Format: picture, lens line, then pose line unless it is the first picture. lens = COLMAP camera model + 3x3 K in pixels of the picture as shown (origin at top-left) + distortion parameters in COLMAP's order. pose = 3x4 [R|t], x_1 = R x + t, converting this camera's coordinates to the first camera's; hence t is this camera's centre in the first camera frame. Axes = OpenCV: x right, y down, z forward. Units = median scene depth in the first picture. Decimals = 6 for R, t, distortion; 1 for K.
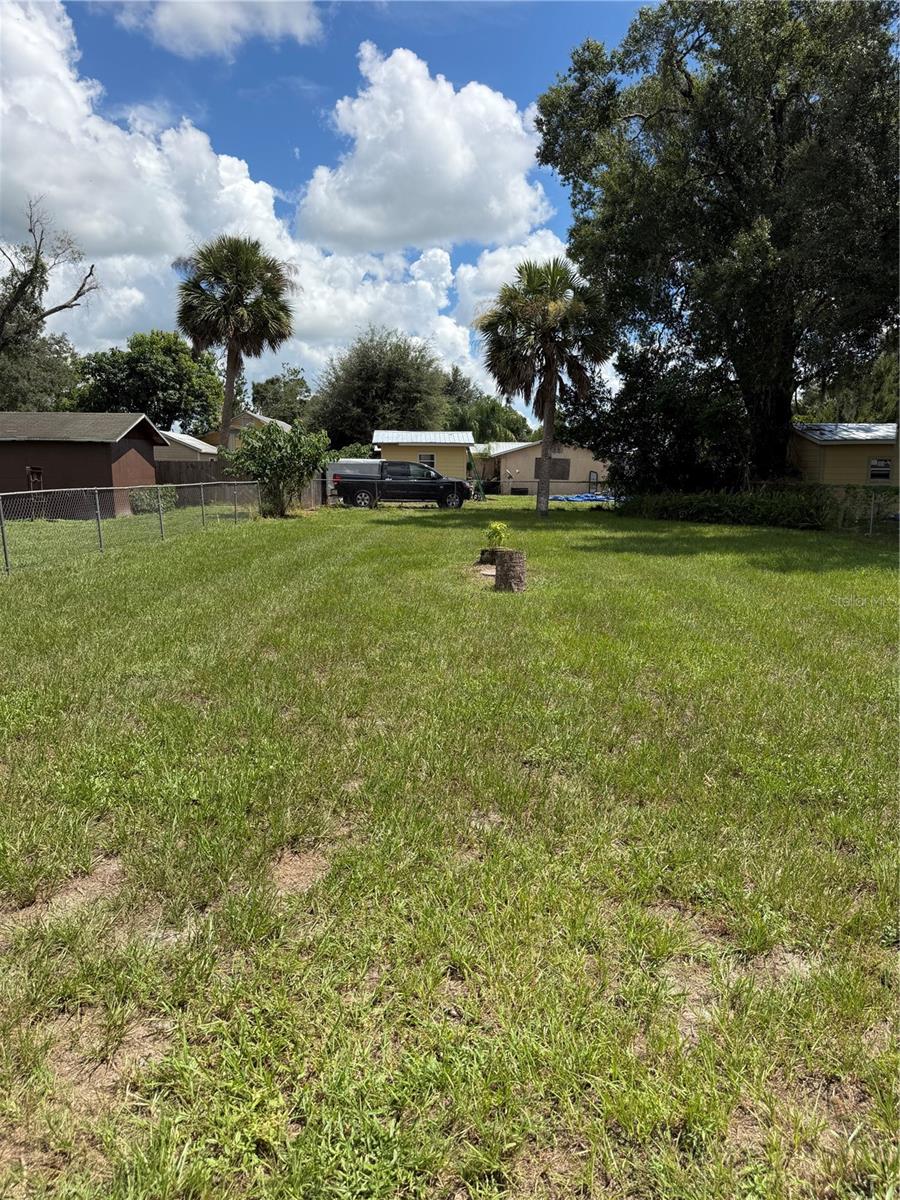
lens RADIAL K [[848.9, 0, 448.3], [0, 848.9, 618.3], [0, 0, 1]] dist [0.057499, -0.049467]
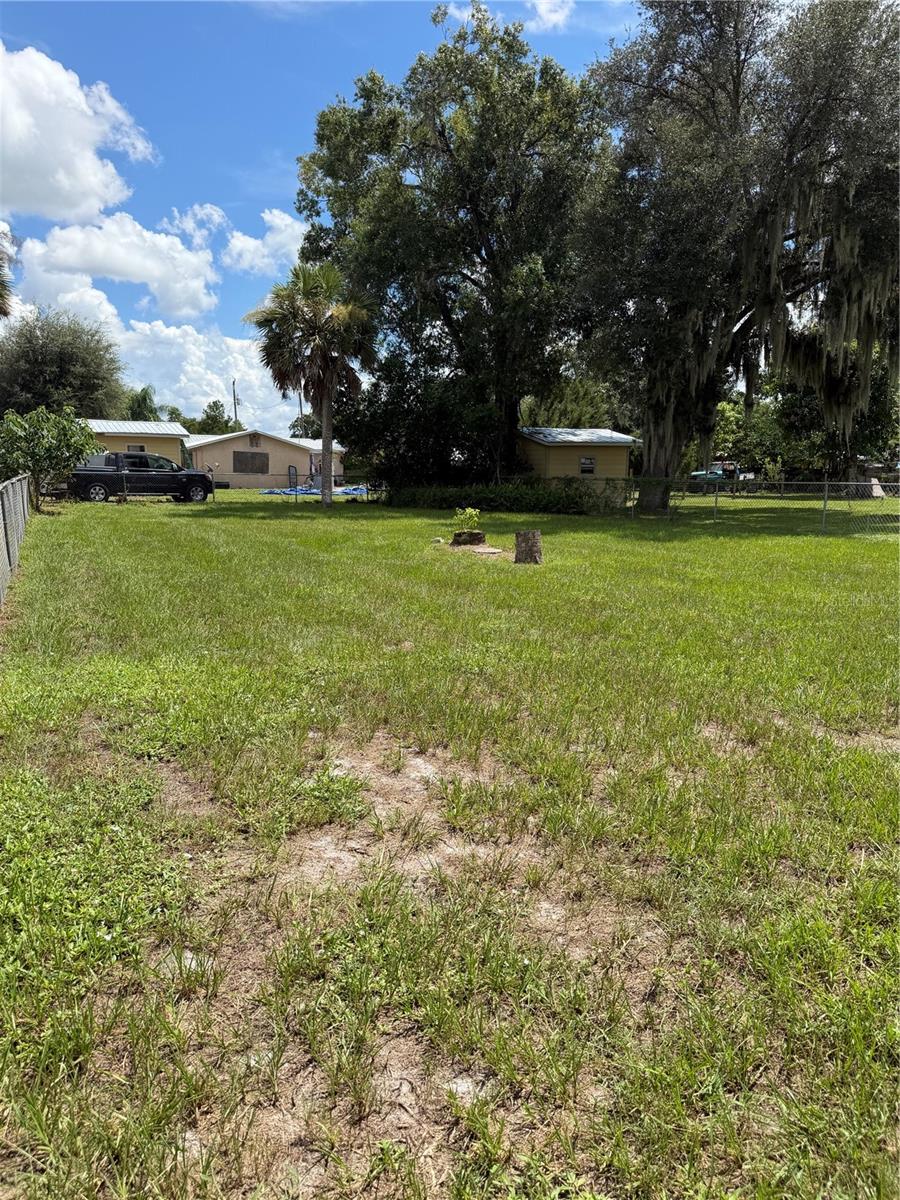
lens RADIAL K [[850.1, 0, 450.0], [0, 850.1, 600.0], [0, 0, 1]] dist [0.066559, -0.089633]
pose [[0.892110, -0.065134, 0.447099, -0.129299], [0.072367, 0.997378, 0.000903, 0.001330], [-0.445986, 0.031549, 0.894484, 0.001120]]
